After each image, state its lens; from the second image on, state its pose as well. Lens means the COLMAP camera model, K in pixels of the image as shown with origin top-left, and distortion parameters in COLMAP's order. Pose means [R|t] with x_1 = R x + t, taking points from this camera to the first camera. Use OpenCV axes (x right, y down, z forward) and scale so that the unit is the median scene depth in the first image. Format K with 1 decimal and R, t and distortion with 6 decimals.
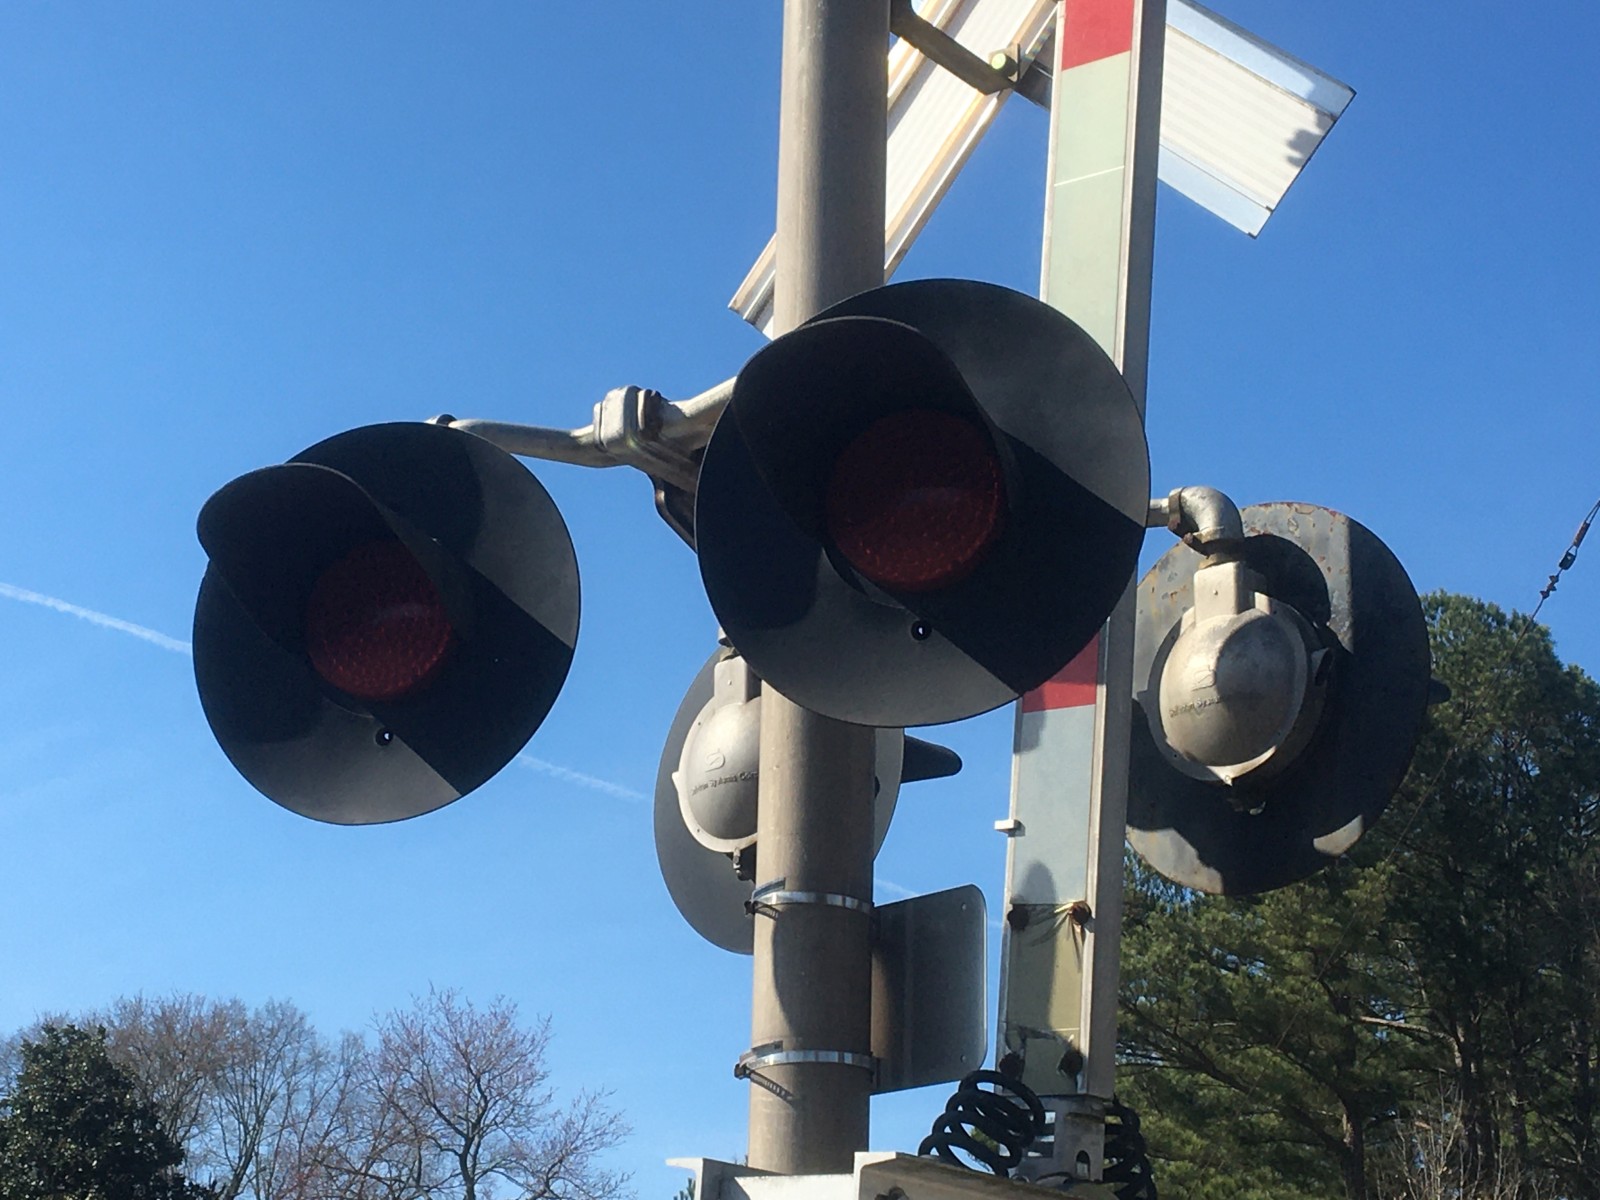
lens RADIAL K [[3003.5, 0, 797.3], [0, 3003.5, 602.6], [0, 0, 1]] dist [0.046143, 0.068246]
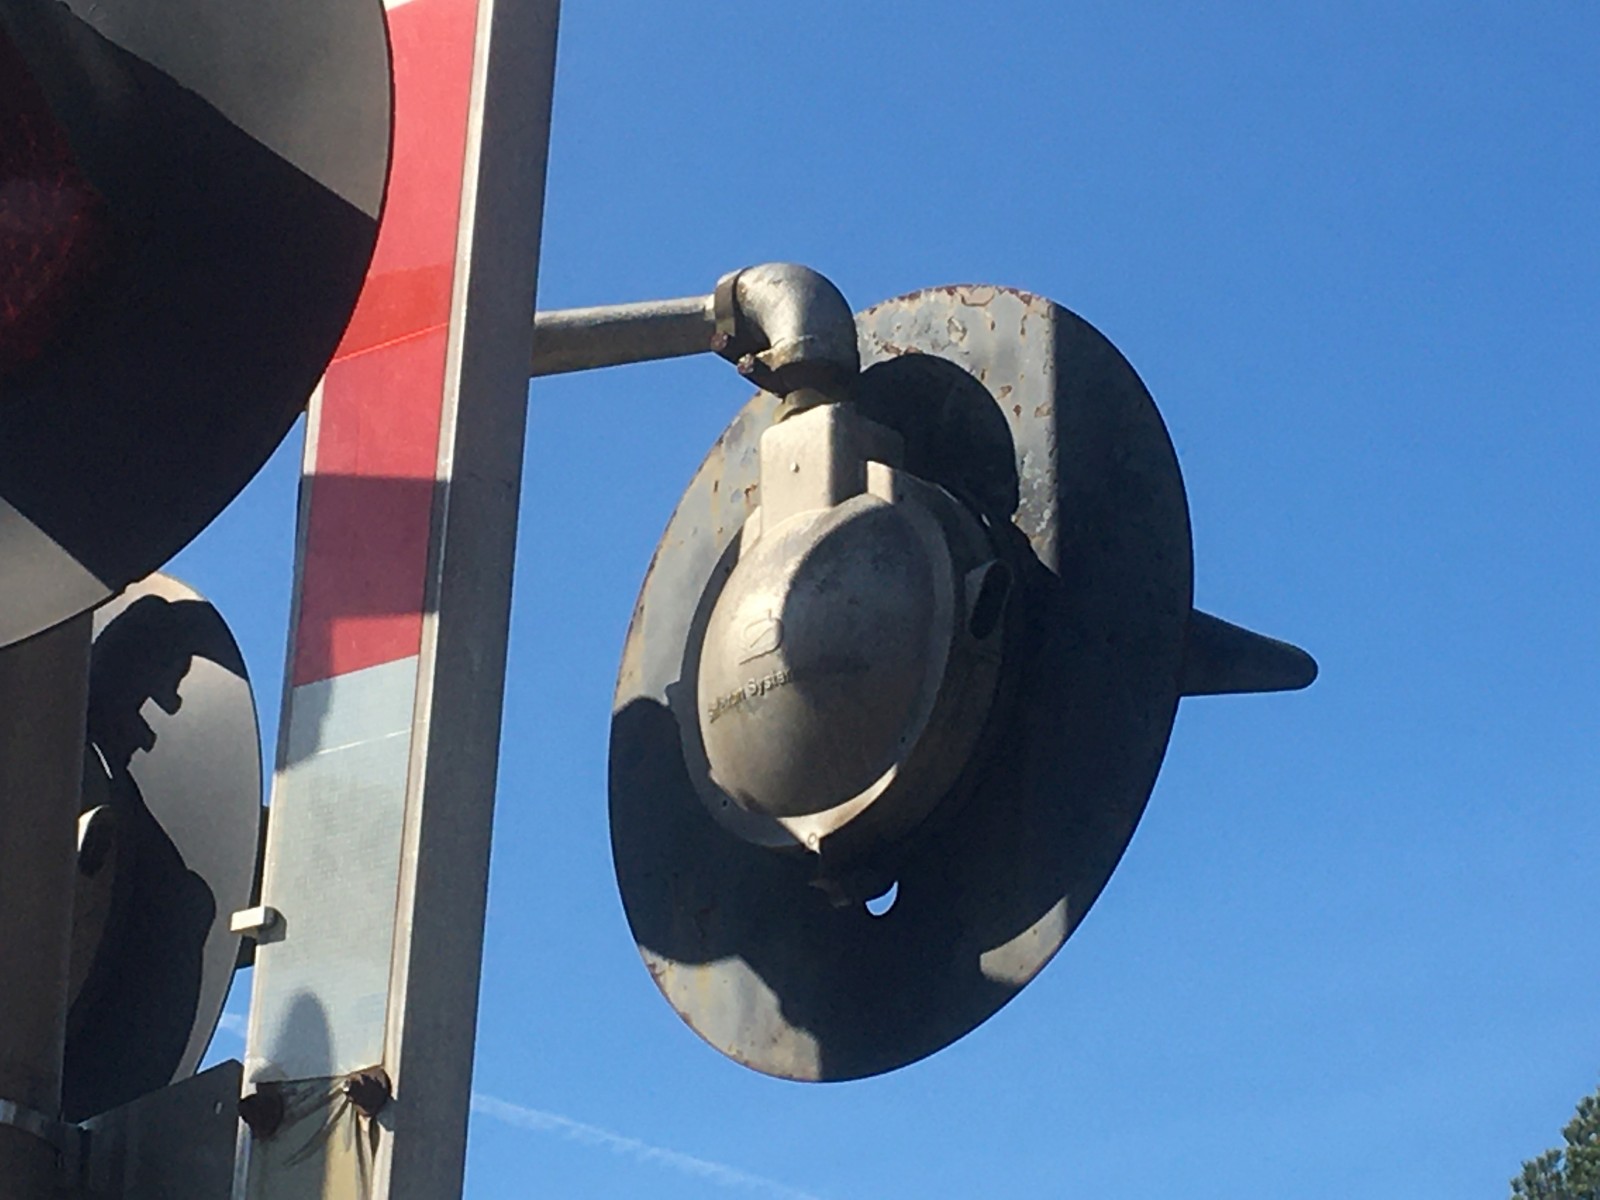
lens RADIAL K [[4701.5, 0, 800.0], [0, 4701.5, 600.0], [0, 0, 1]] dist [0.106393, 1.448681]
pose [[0.998326, -0.033009, -0.047499, 0.175303], [0.030038, 0.997626, -0.061961, 0.065751], [0.049432, 0.060430, 0.996948, 0.233955]]
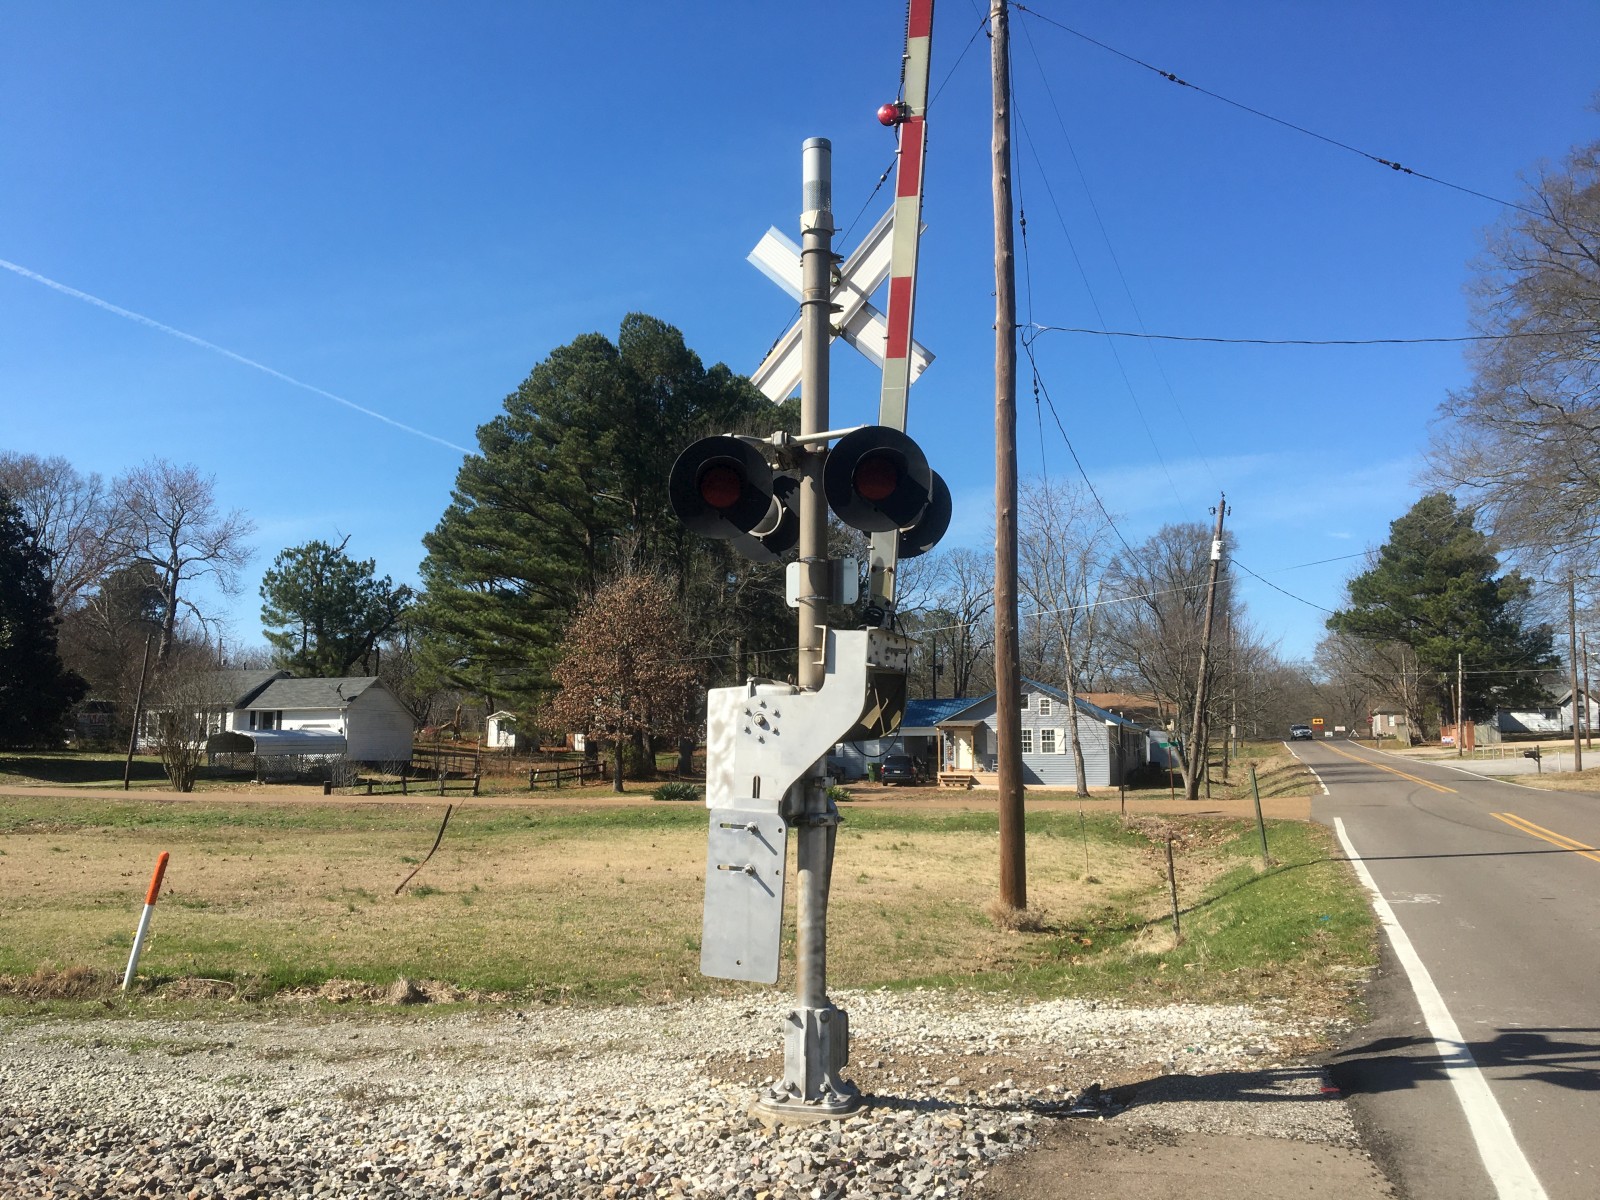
lens RADIAL K [[1339.1, 0, 768.8], [0, 1339.1, 603.0], [0, 0, 1]] dist [0.100920, -0.191861]
pose [[0.942084, 0.016478, 0.334973, -0.646262], [-0.091512, 0.973521, 0.209481, -0.215861], [-0.322651, -0.228002, 0.918646, -0.671423]]
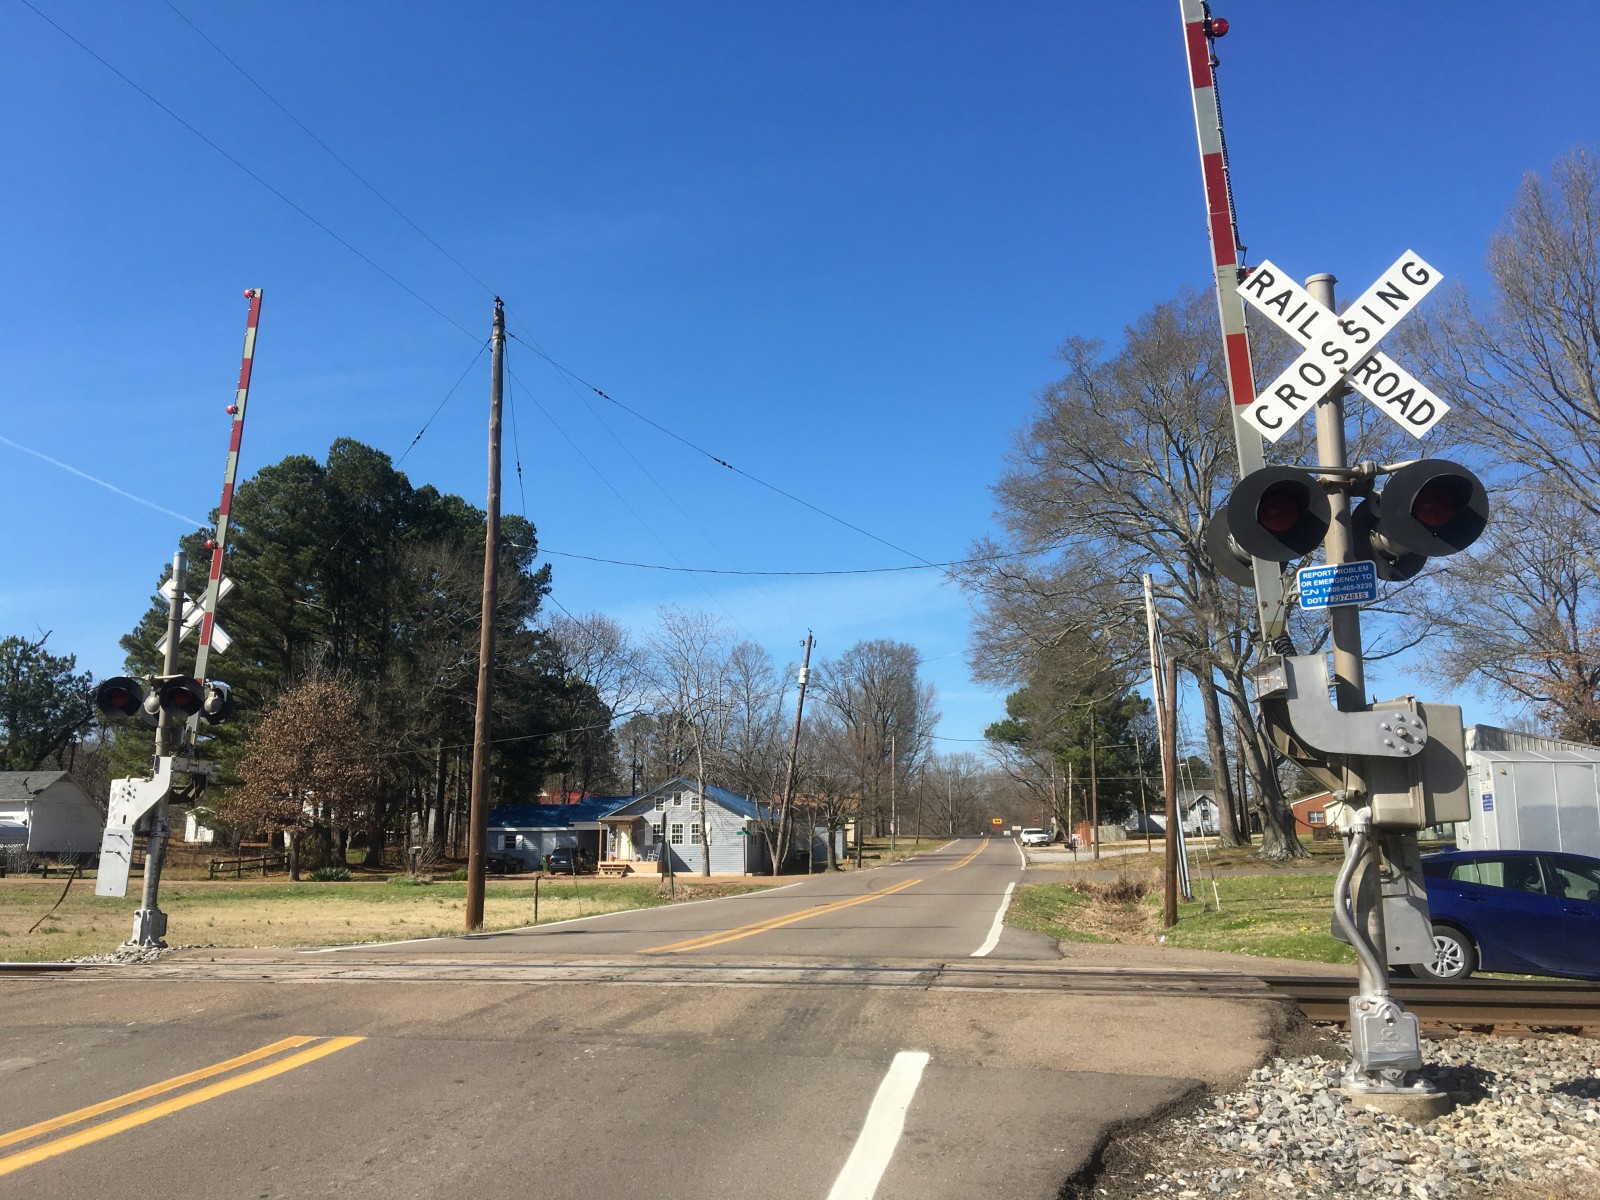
lens RADIAL K [[1361.5, 0, 784.2], [0, 1361.5, 607.4], [0, 0, 1]] dist [0.080321, -0.124011]
pose [[0.866927, 0.070689, 0.493397, -0.493169], [-0.148954, 0.981399, 0.121115, -1.033356], [-0.475658, -0.178492, 0.861331, -3.463213]]
